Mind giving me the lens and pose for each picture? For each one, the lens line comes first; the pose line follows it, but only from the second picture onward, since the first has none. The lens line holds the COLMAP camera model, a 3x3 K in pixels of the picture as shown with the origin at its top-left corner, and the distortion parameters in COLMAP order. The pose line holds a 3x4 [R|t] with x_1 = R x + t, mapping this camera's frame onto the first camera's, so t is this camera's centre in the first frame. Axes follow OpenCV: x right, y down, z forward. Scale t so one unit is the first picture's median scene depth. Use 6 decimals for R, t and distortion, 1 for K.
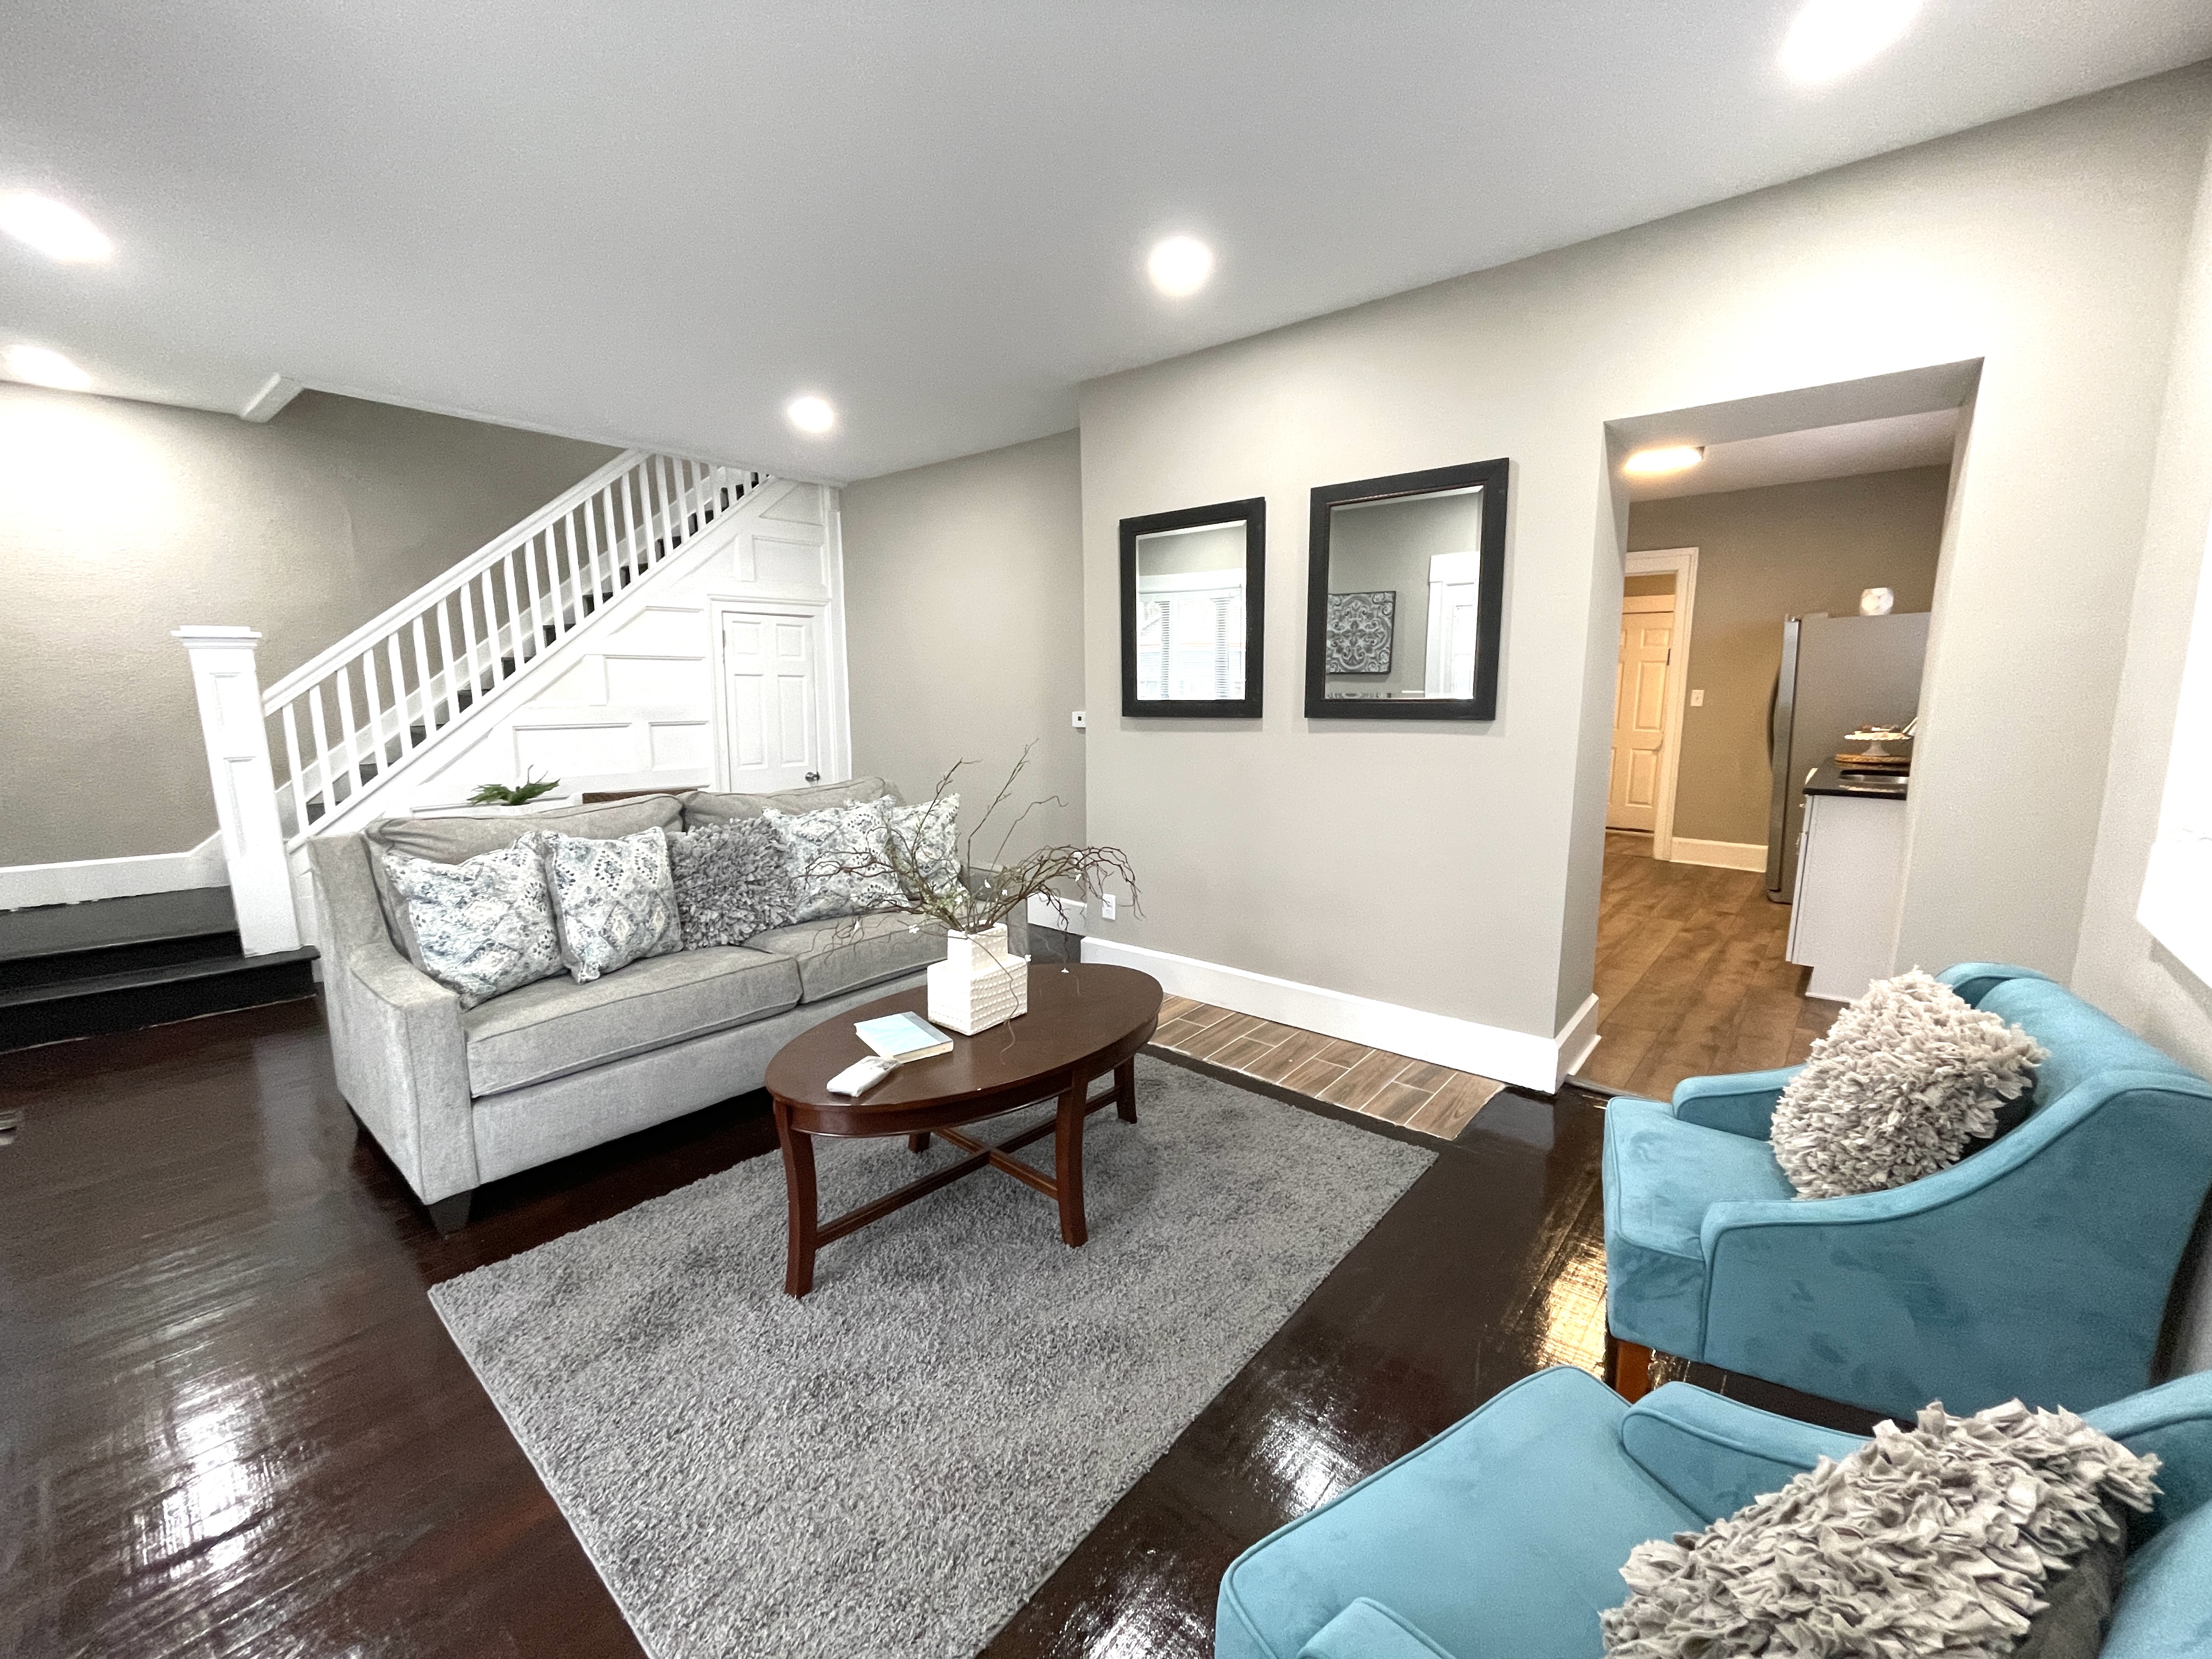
lens RADIAL K [[898.1, 0, 1115.8], [0, 898.1, 828.4], [0, 0, 1]] dist [-0.000001, -0.000489]
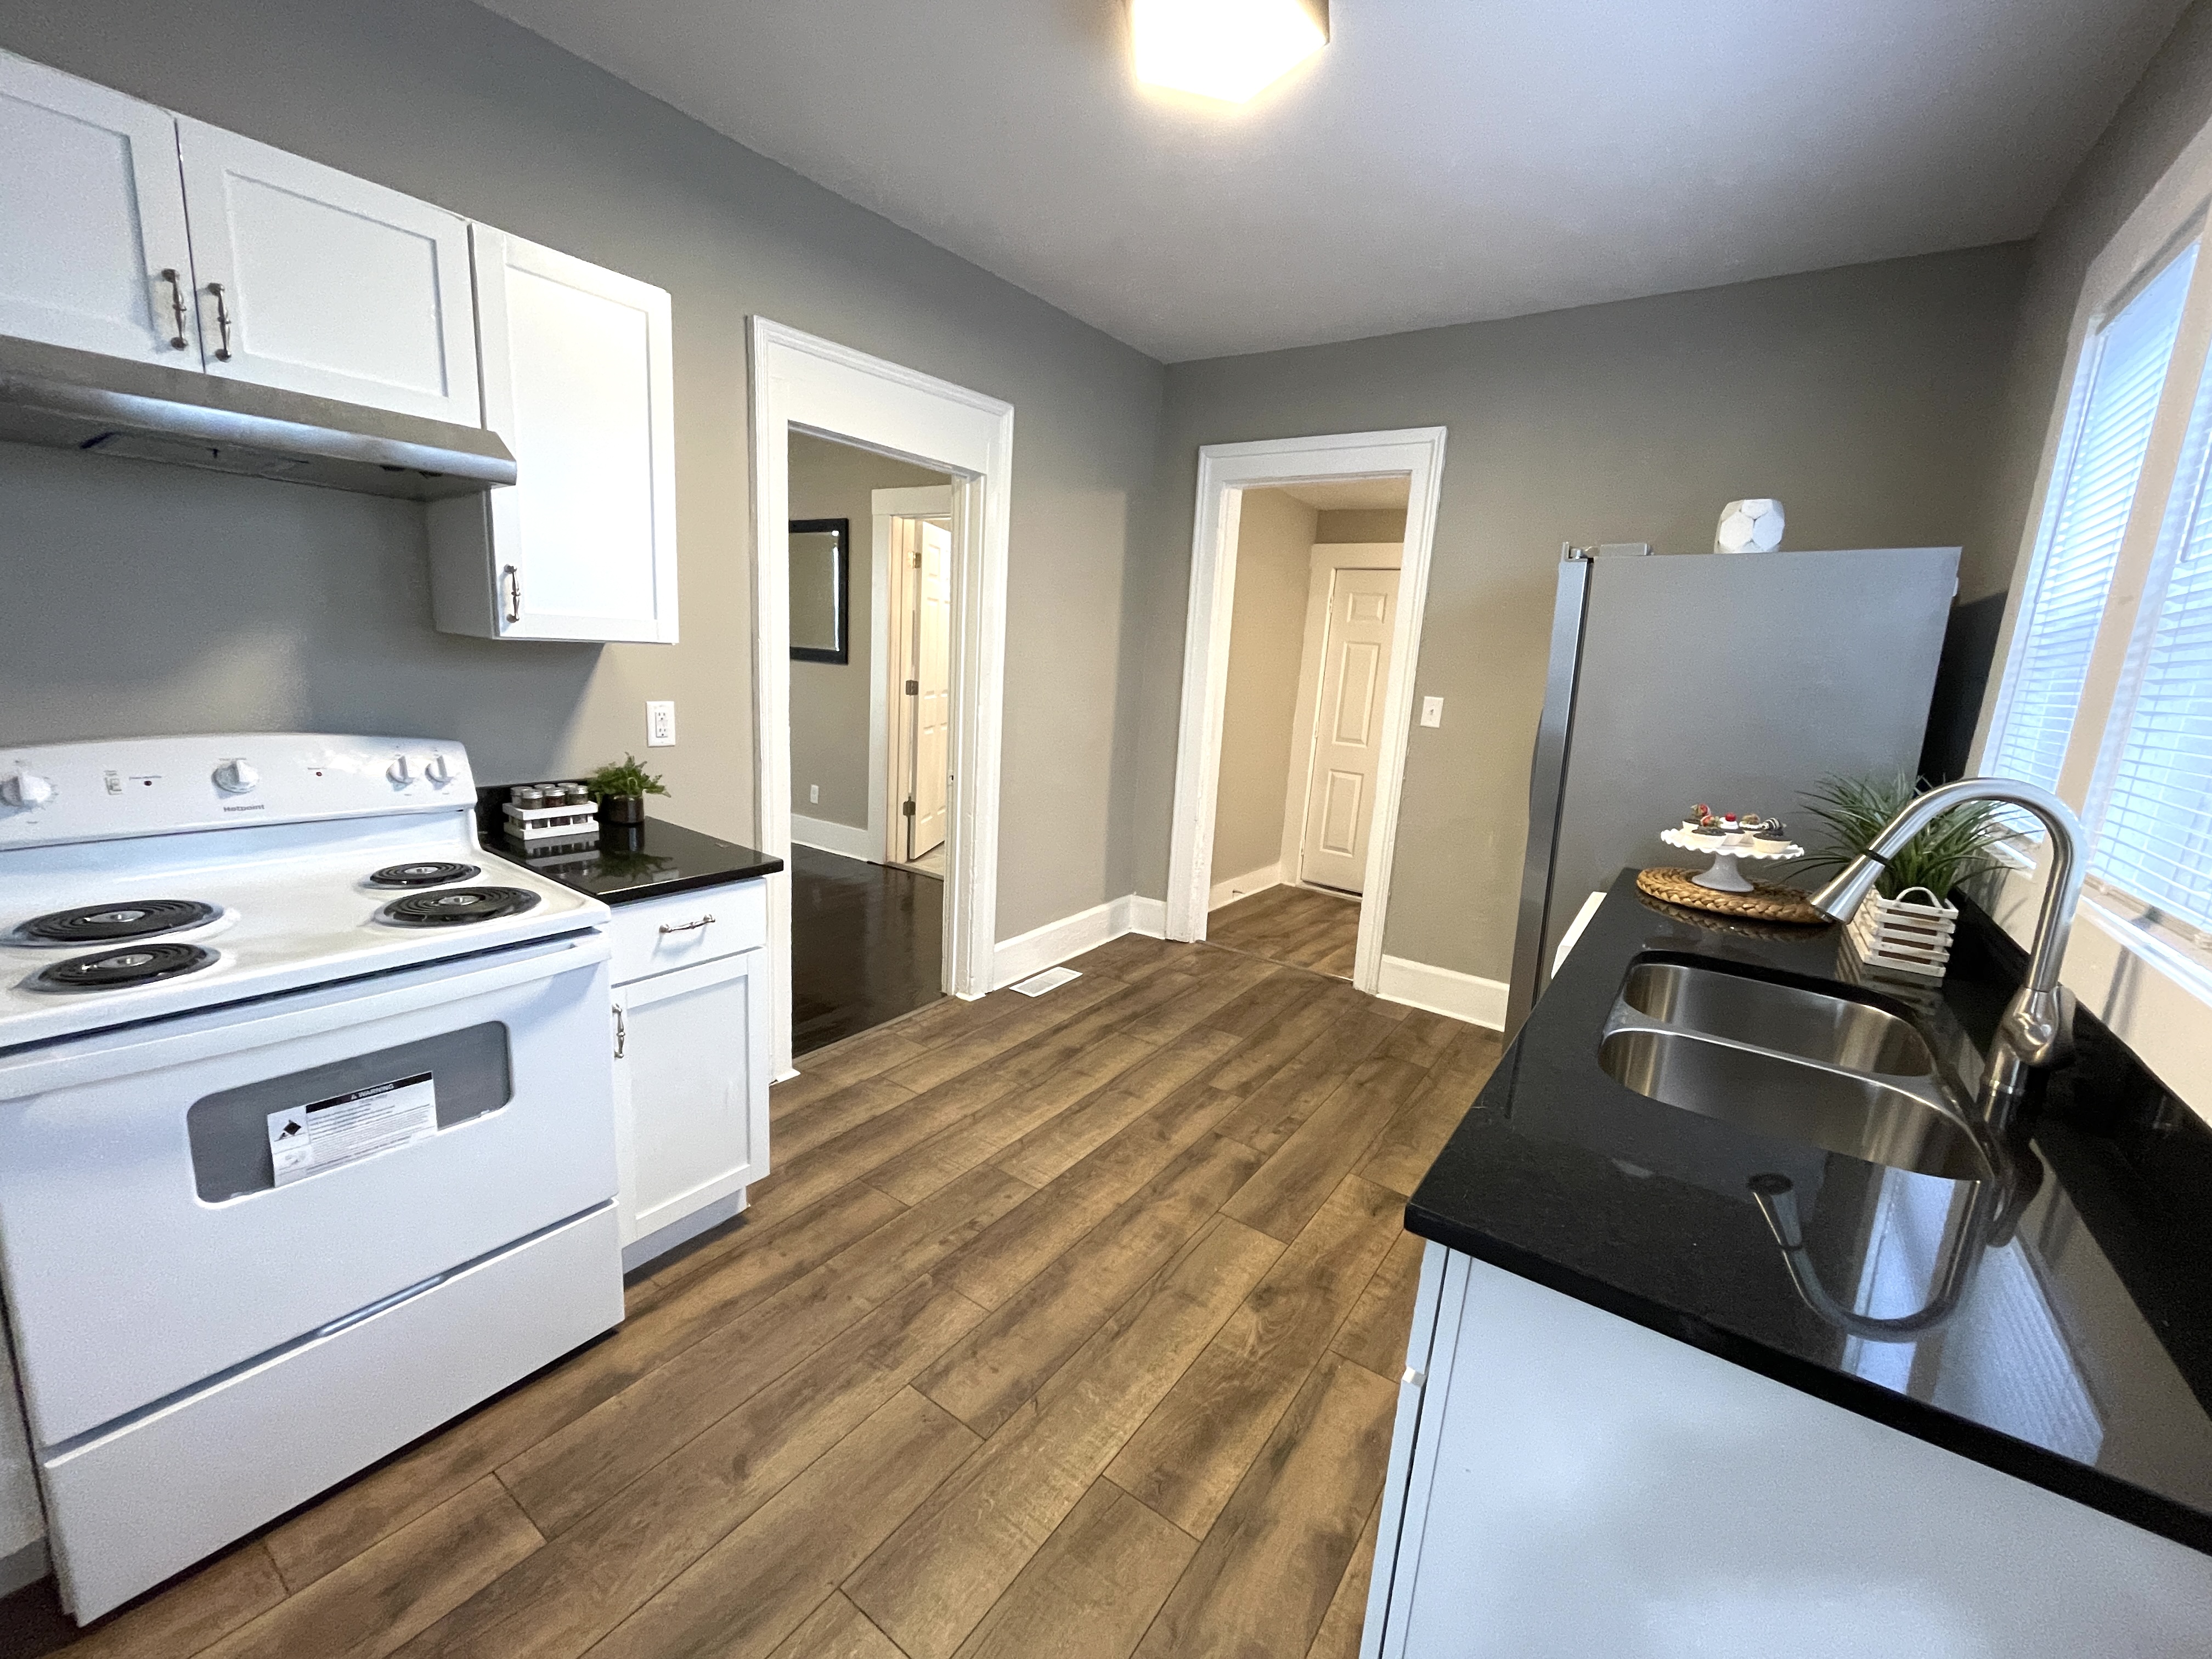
lens RADIAL K [[898.1, 0, 1107.3], [0, 898.1, 827.0], [0, 0, 1]] dist [-0.000001, -0.000489]
pose [[0.993579, 0.045710, 0.103493, 0.565326], [-0.049165, 0.998307, 0.031077, -0.117204], [-0.101898, -0.035965, 0.994145, 0.671510]]
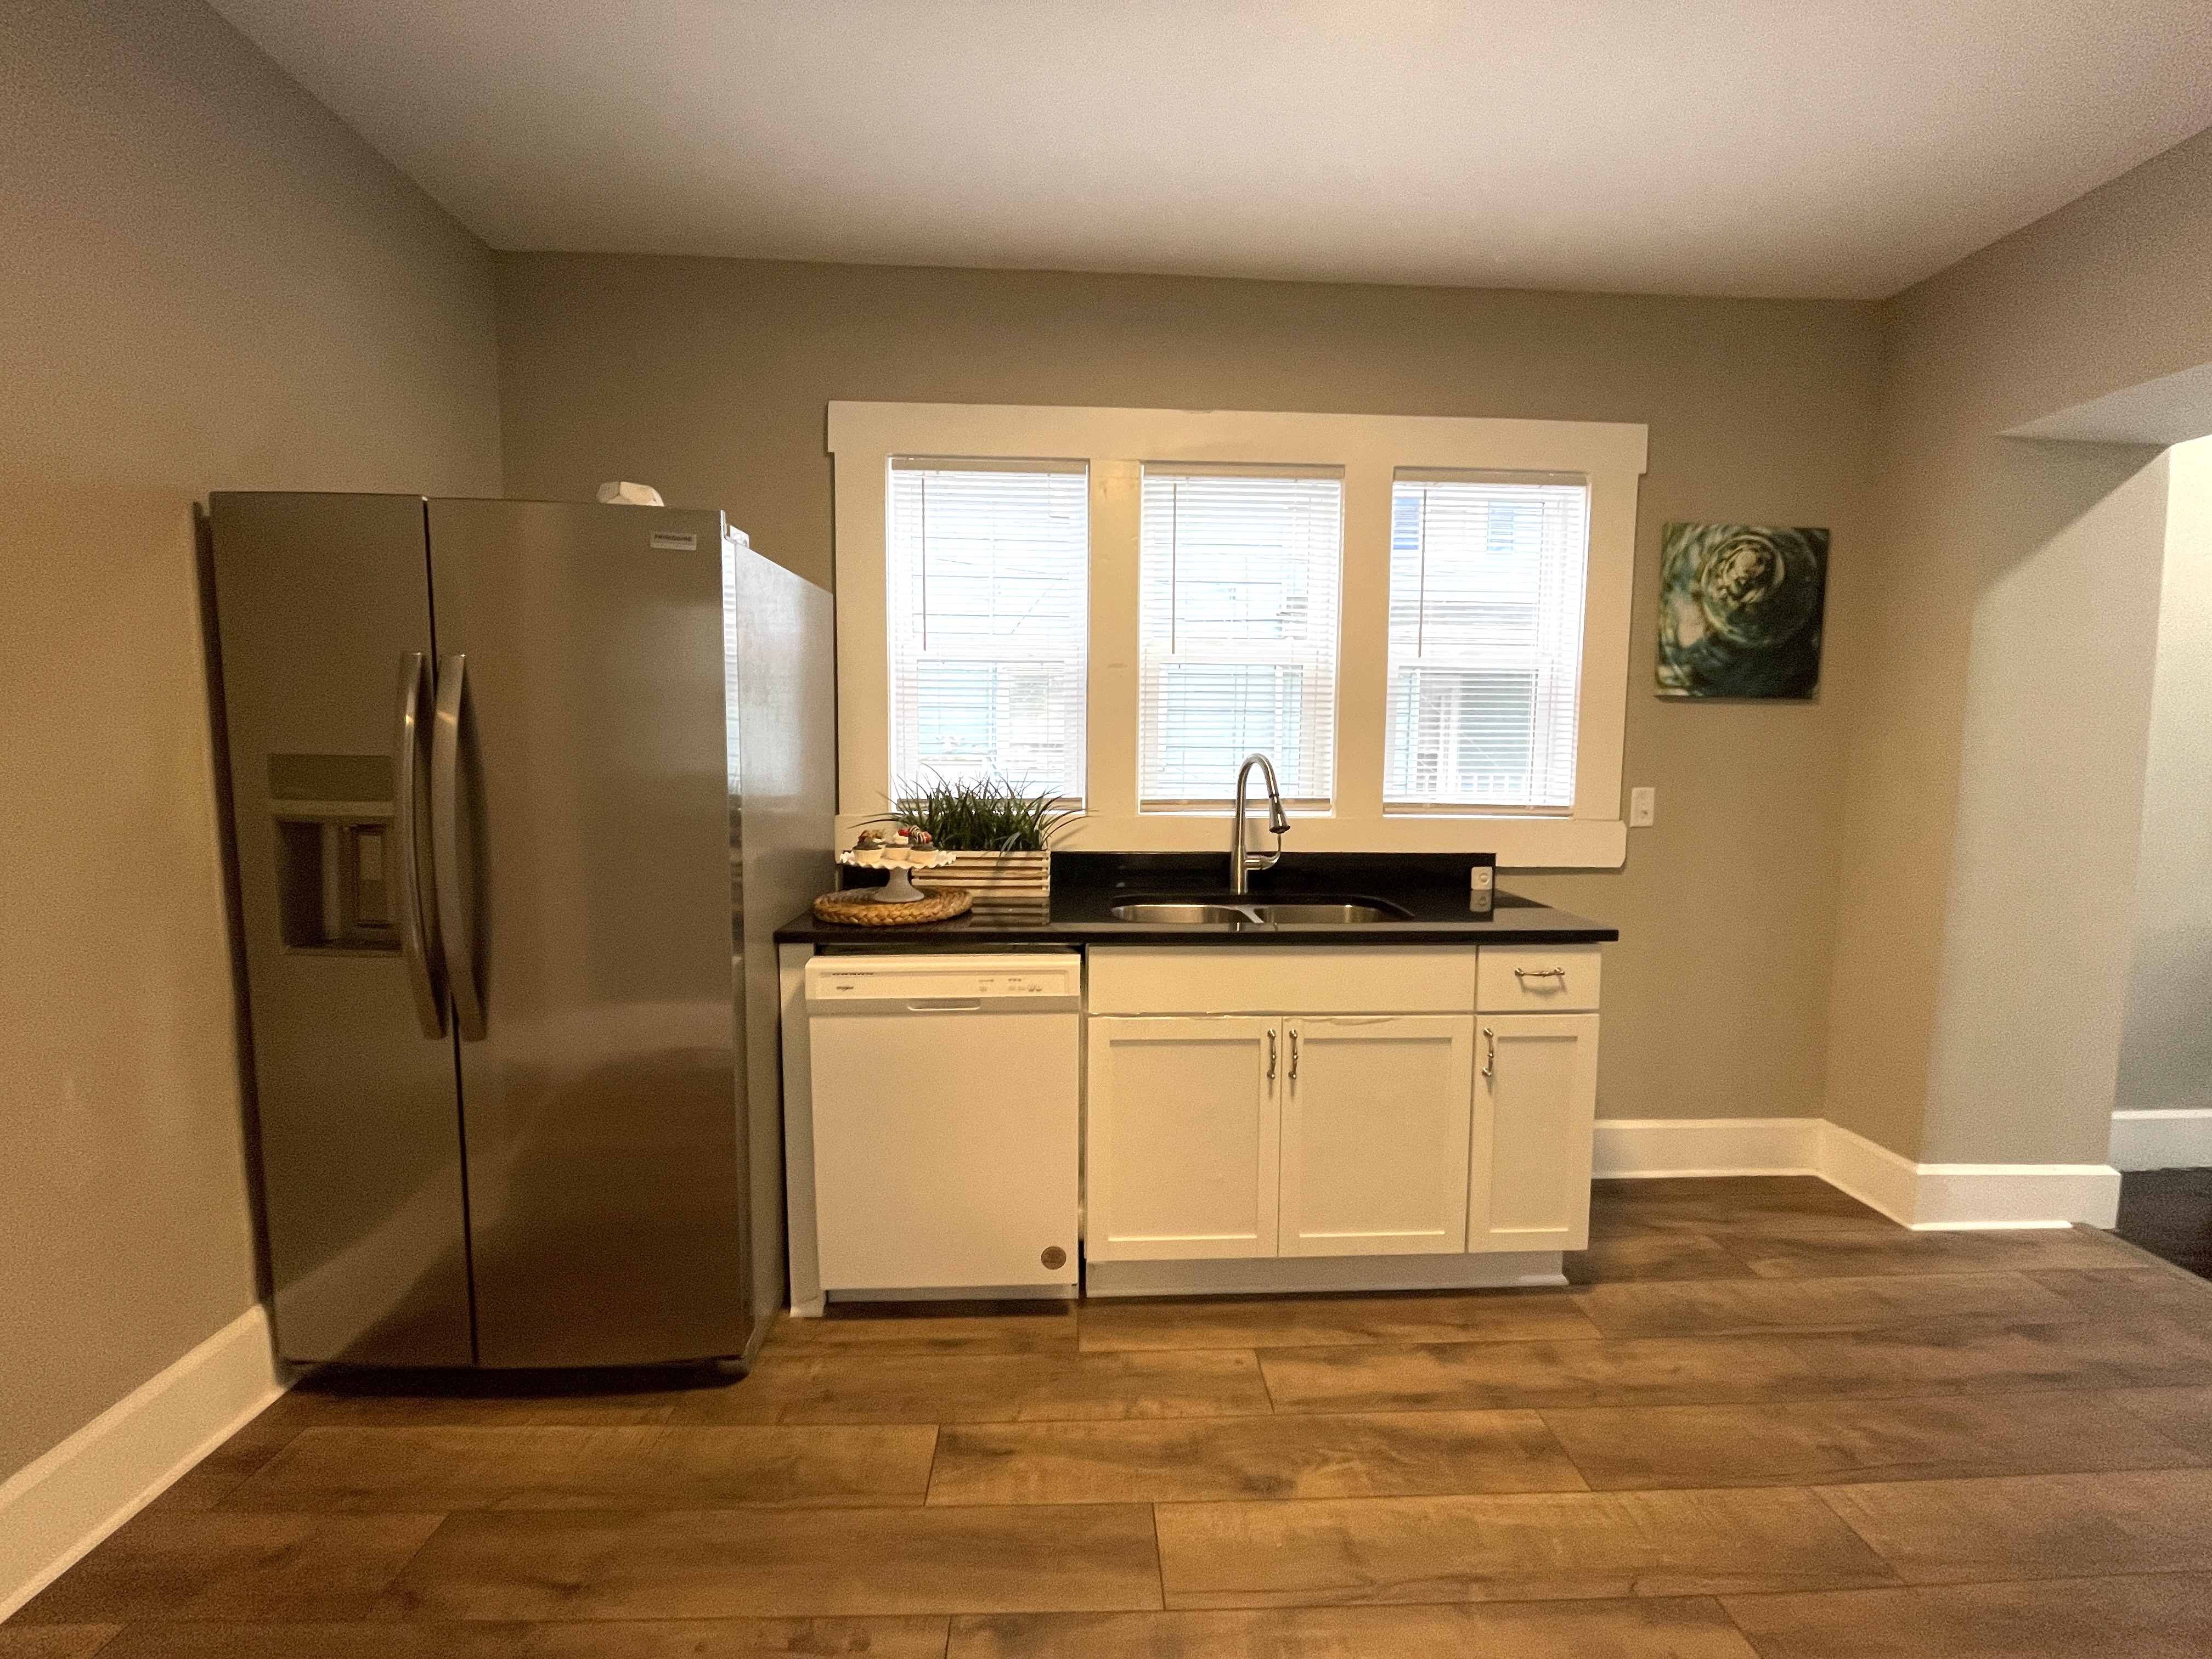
lens RADIAL K [[898.1, 0, 1108.0], [0, 898.1, 826.0], [0, 0, 1]] dist [-0.000001, -0.000489]
pose [[-0.683806, -0.062069, 0.727019, 0.499052], [0.116919, 0.974180, 0.193140, -0.206133], [-0.720235, 0.217073, -0.658893, 1.320555]]
